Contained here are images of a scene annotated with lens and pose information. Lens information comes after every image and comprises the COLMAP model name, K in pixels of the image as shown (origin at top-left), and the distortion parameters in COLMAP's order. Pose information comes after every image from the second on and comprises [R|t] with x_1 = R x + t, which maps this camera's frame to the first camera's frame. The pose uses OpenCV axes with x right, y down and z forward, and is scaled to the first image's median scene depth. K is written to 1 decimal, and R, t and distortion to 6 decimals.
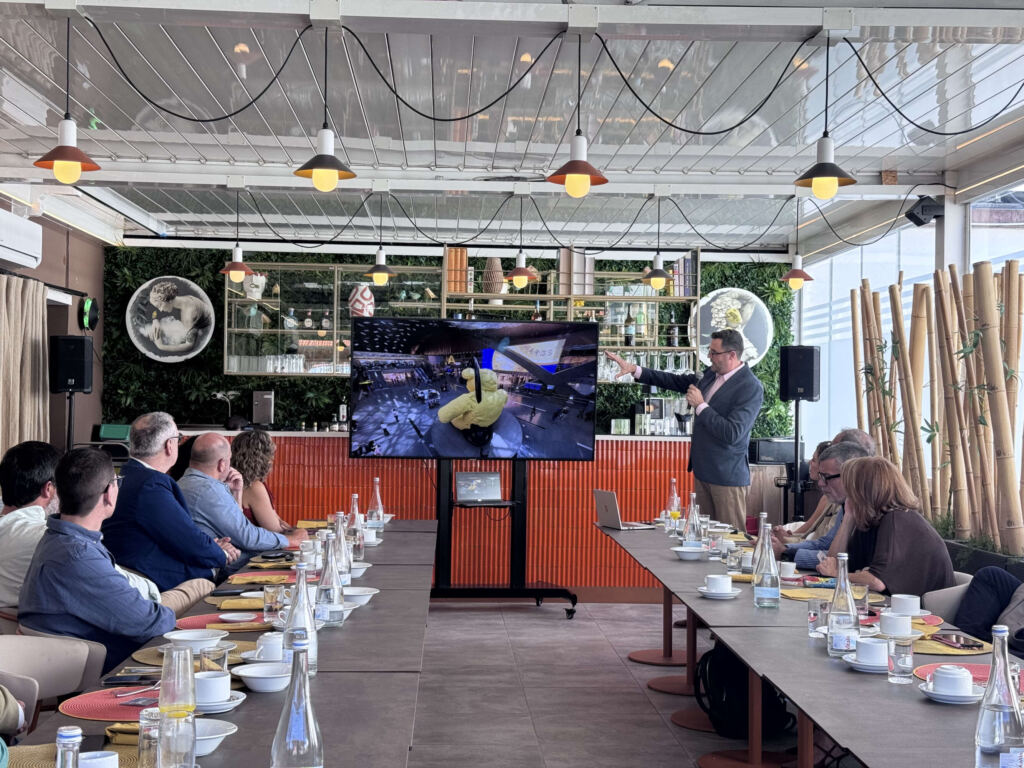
lens RADIAL K [[1419.0, 0, 512.2], [0, 1419.0, 380.9], [0, 0, 1]] dist [0.117385, 0.000000]
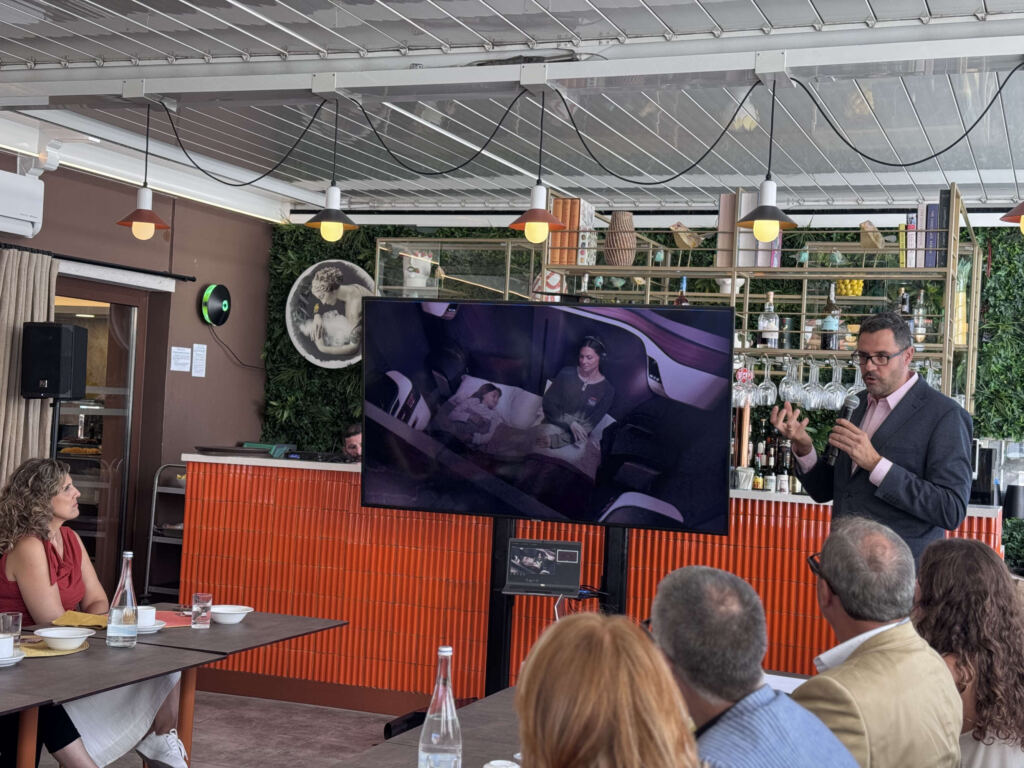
lens RADIAL K [[1419.0, 0, 511.4], [0, 1419.0, 384.4], [0, 0, 1]] dist [0.117385, 0.000000]
pose [[0.914760, 0.024345, -0.403264, 0.180545], [-0.030701, 0.999485, -0.009301, 0.000234], [0.402830, 0.020889, 0.915036, 0.335143]]
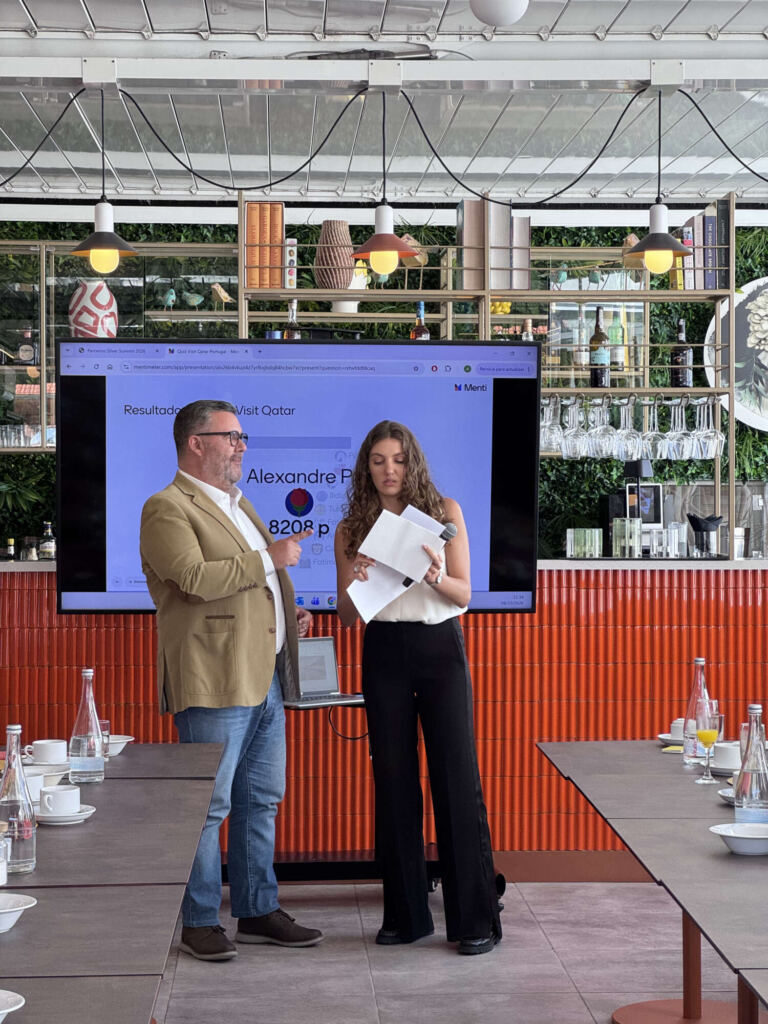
lens RADIAL K [[2280.4, 0, 383.9], [0, 2280.4, 511.5], [0, 0, 1]] dist [0.079446, 0.000000]
pose [[0.999879, -0.015041, -0.003905, 0.005647], [0.015149, 0.999460, 0.029168, -0.004167], [0.003464, -0.029224, 0.999567, 0.145329]]
